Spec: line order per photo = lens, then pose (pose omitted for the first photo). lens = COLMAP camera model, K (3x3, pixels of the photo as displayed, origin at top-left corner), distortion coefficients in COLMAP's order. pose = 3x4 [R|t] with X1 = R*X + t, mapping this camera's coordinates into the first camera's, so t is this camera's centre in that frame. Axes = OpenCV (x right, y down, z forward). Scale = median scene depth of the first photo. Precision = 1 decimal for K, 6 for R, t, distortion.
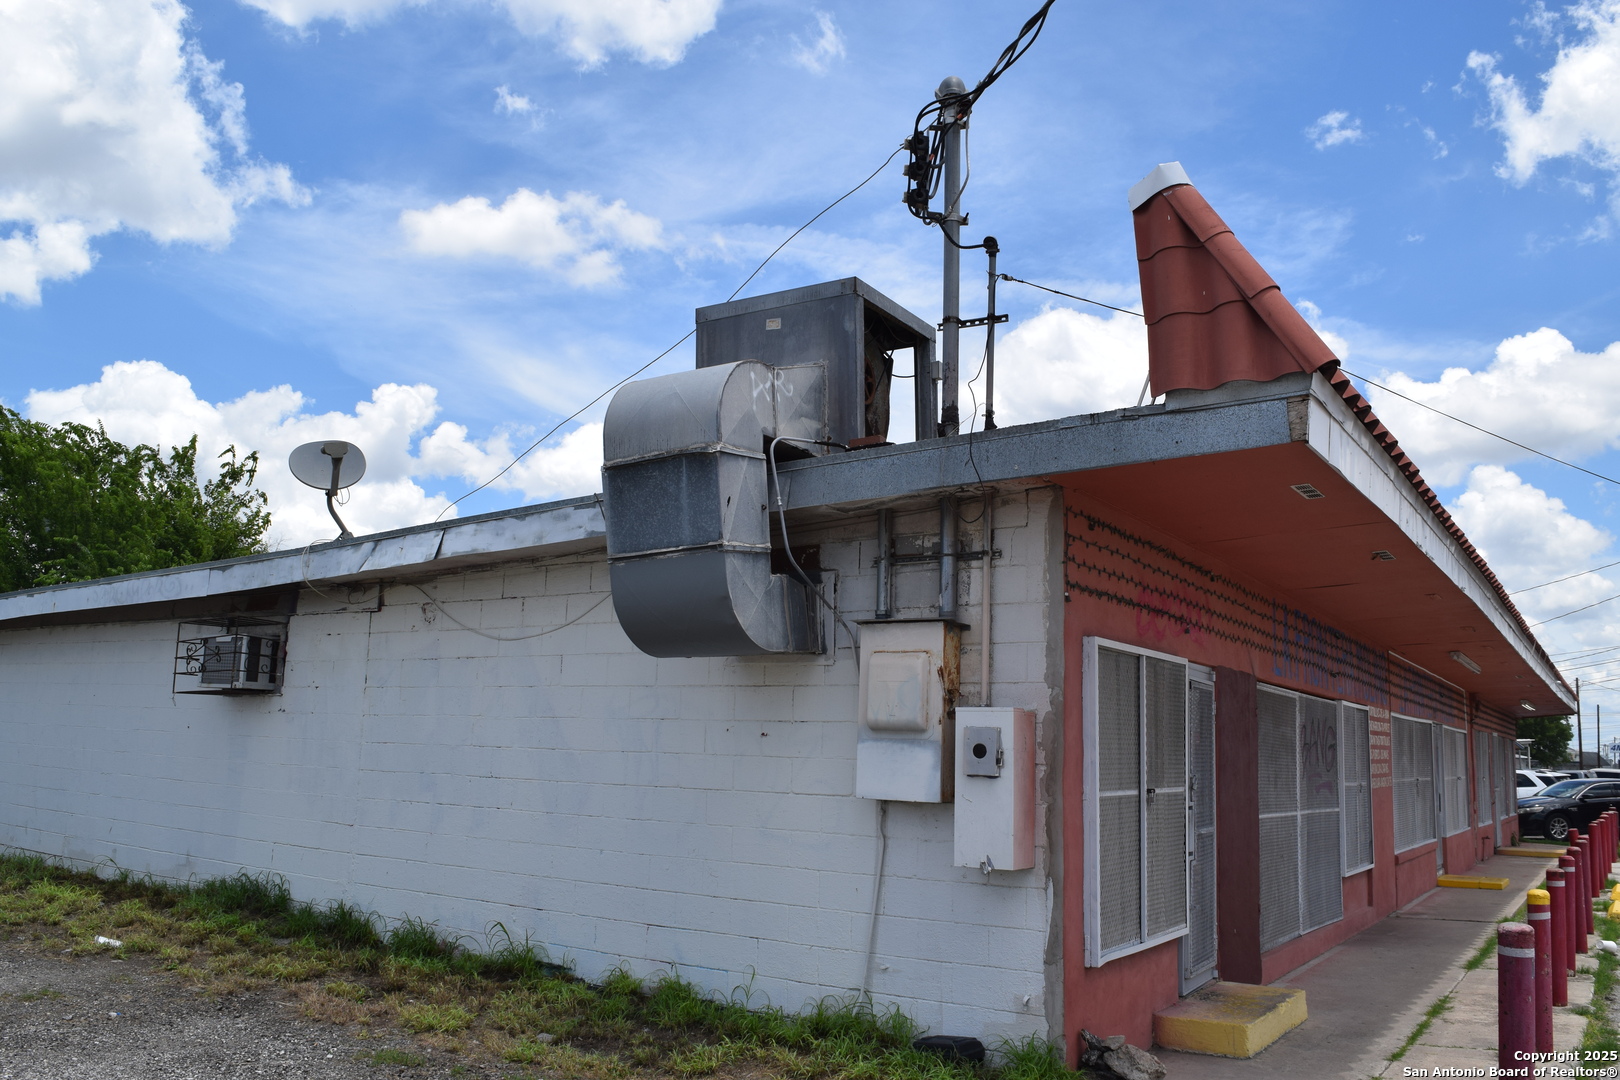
lens RADIAL K [[1275.7, 0, 813.2], [0, 1275.7, 541.9], [0, 0, 1]] dist [-0.096693, 0.023523]
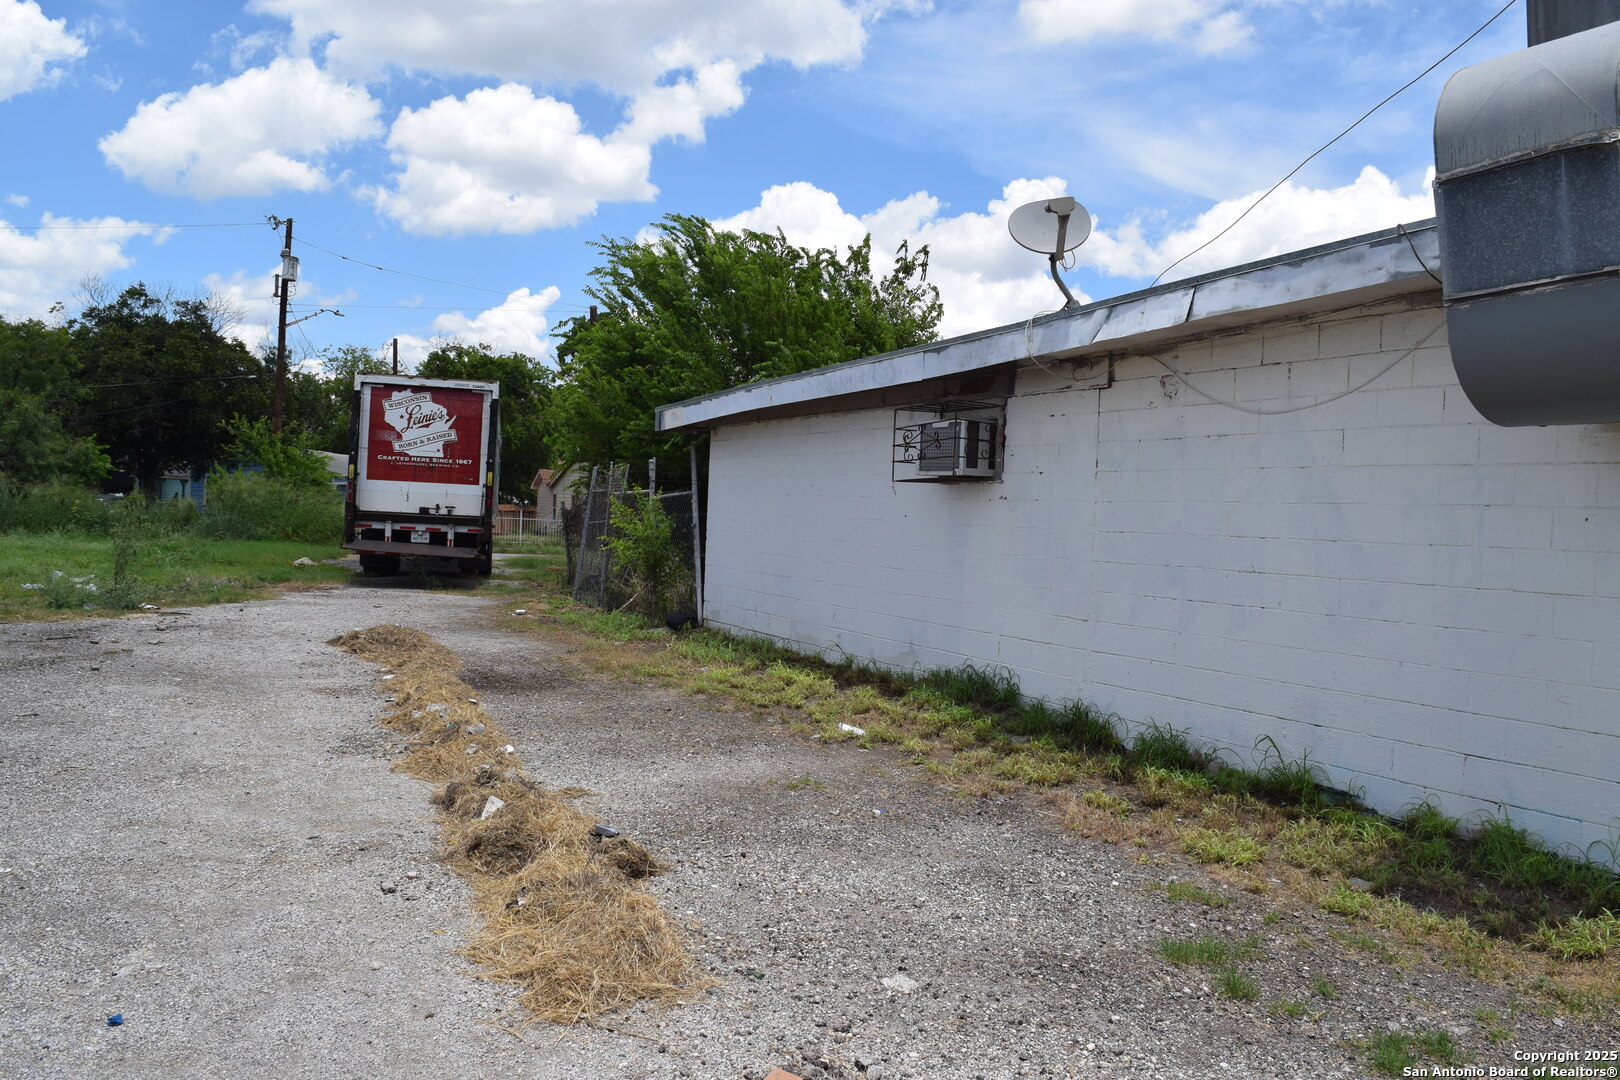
lens RADIAL K [[1275.7, 0, 813.2], [0, 1275.7, 541.9], [0, 0, 1]] dist [-0.096693, 0.023523]
pose [[0.880242, 0.017108, -0.474217, -0.103868], [0.061080, 0.986951, 0.148984, 0.016783], [0.470578, -0.160107, 0.867711, 0.101086]]
